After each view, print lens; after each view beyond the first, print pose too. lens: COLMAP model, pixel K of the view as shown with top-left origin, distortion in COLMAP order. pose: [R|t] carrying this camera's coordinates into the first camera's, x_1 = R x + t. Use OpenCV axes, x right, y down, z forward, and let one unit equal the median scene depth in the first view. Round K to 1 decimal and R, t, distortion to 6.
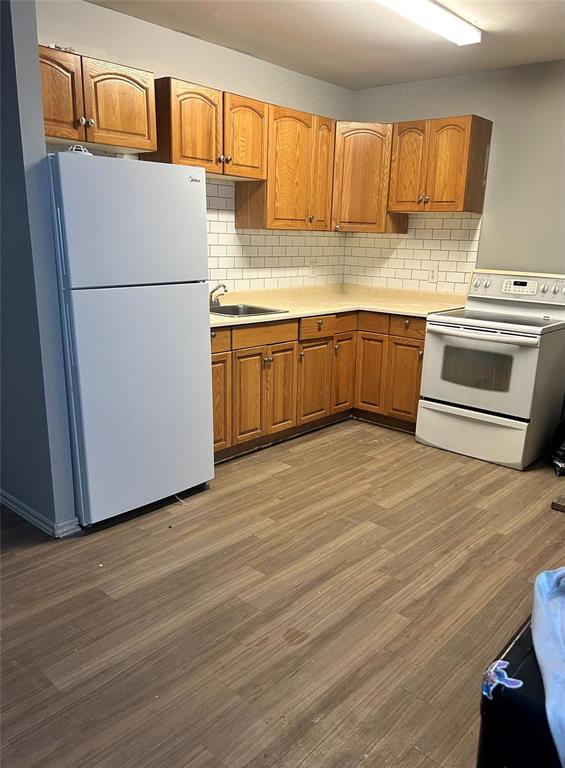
lens RADIAL K [[614.5, 0, 291.0], [0, 614.5, 385.9], [0, 0, 1]] dist [0.076185, -0.034924]
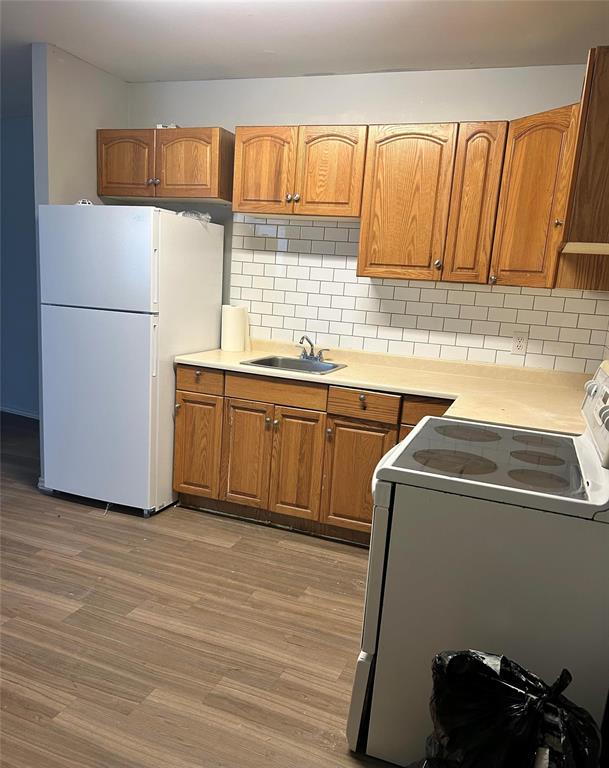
lens RADIAL K [[597.8, 0, 287.9], [0, 597.8, 390.1], [0, 0, 1]] dist [0.044653, -0.038716]
pose [[0.349753, 0.168176, -0.921623, 0.832275], [-0.284029, 0.956489, 0.066750, -0.167471], [0.892749, 0.238422, 0.382302, 0.798712]]
